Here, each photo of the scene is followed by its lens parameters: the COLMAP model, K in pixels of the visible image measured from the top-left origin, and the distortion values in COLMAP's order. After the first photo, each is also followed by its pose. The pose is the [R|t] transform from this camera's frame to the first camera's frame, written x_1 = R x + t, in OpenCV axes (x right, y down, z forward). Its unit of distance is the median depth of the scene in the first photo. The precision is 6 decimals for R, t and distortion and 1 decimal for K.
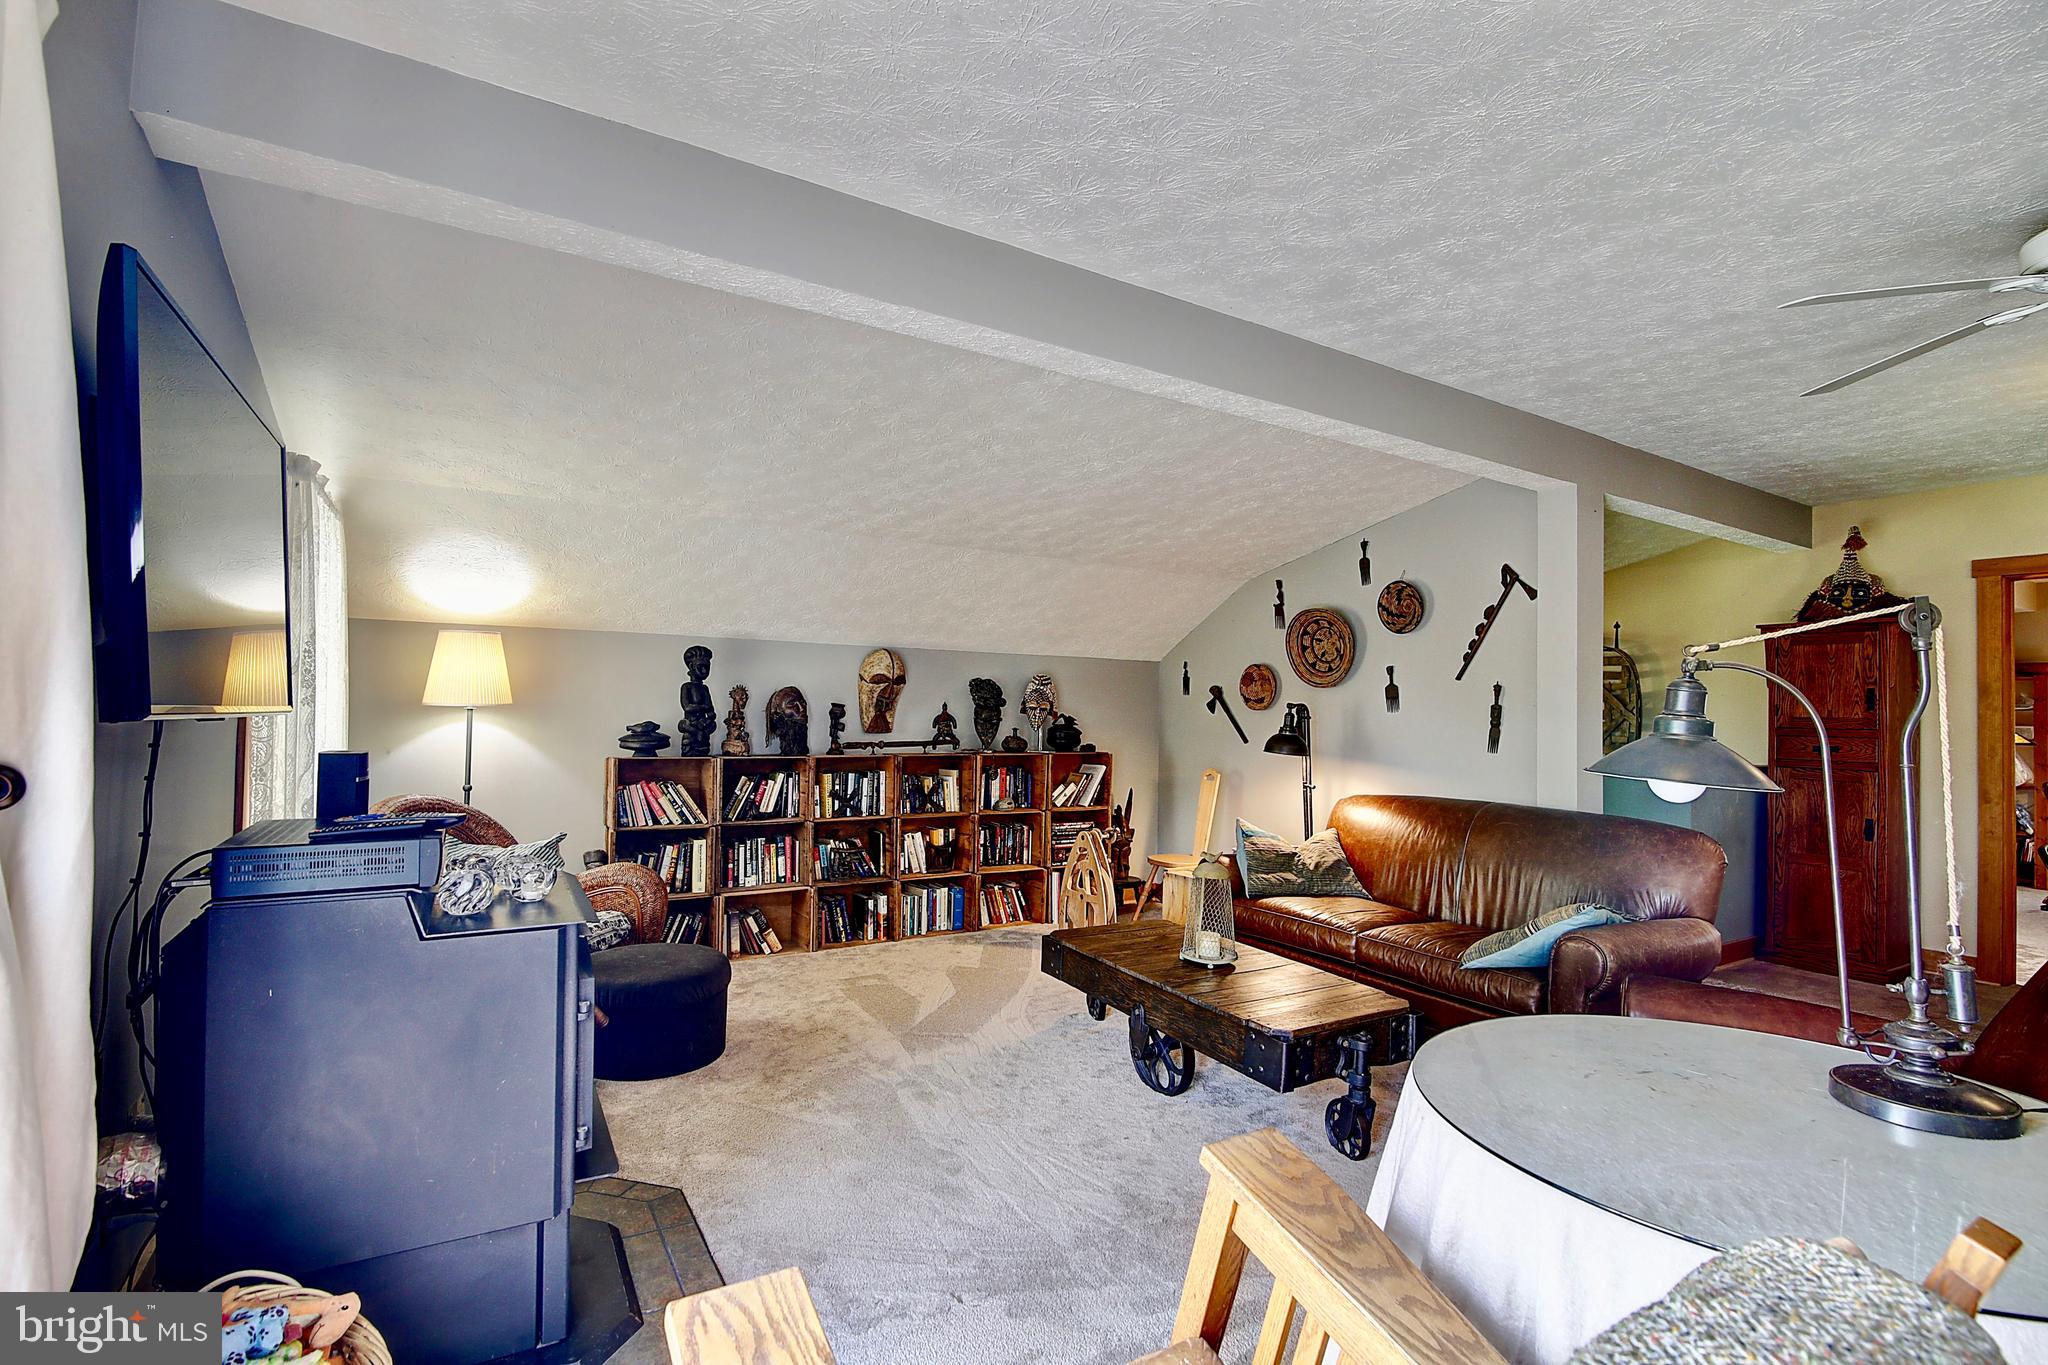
lens RADIAL K [[925.0, 0, 1025.3], [0, 925.0, 688.3], [0, 0, 1]] dist [-0.017886, 0.000953]
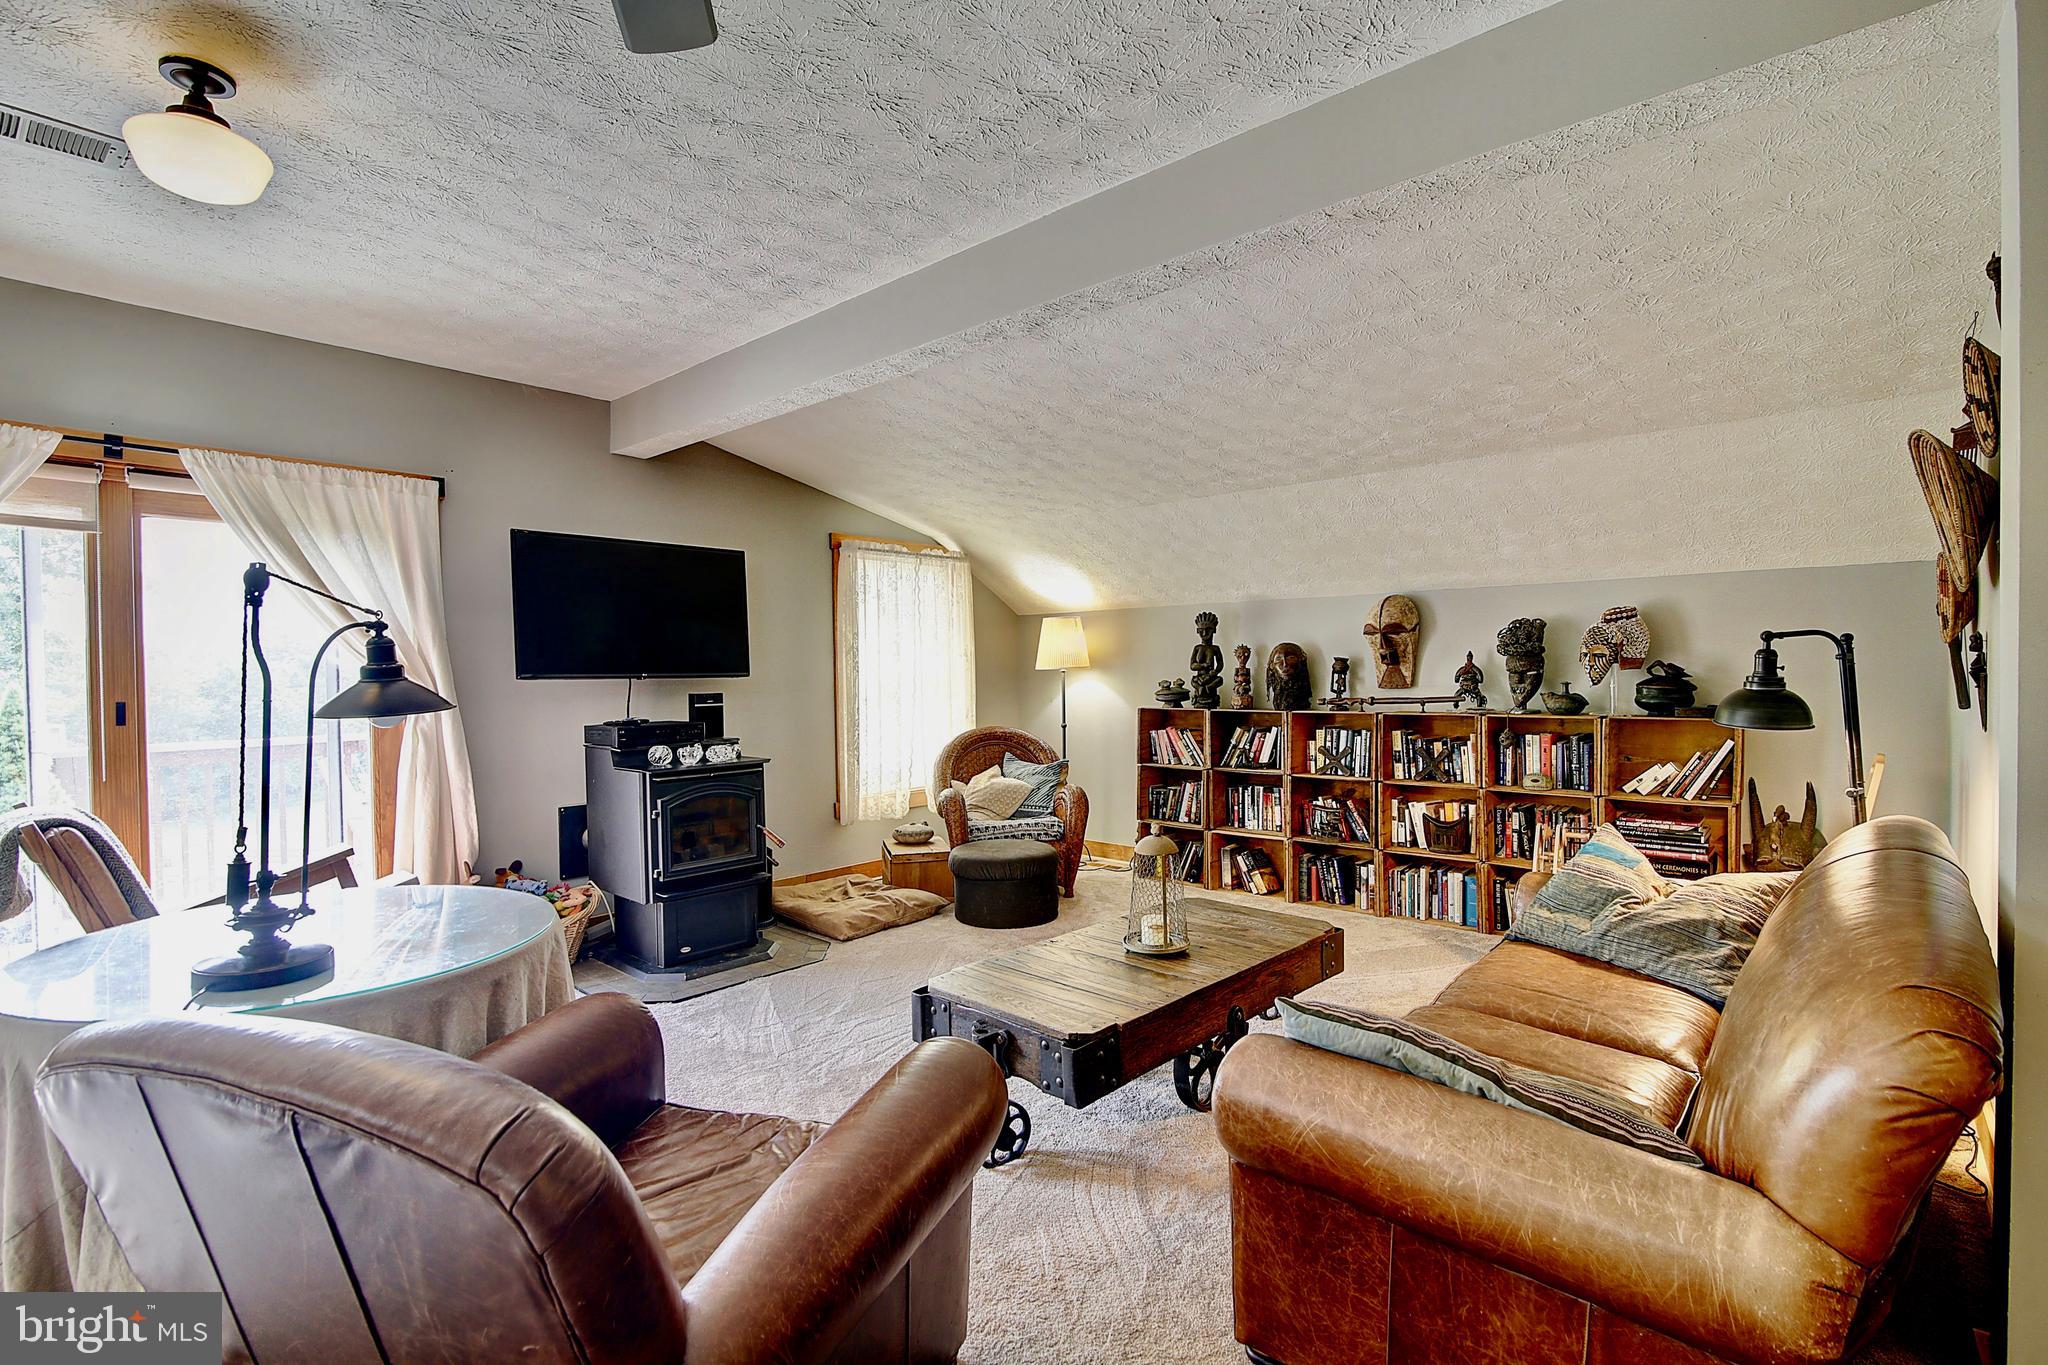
lens RADIAL K [[925.0, 0, 1024.9], [0, 925.0, 676.9], [0, 0, 1]] dist [-0.017886, 0.000953]
pose [[0.314509, -0.013827, -0.949154, 0.616357], [0.038733, 0.999248, -0.001722, 0.025931], [0.948464, -0.036222, 0.314808, 0.392621]]
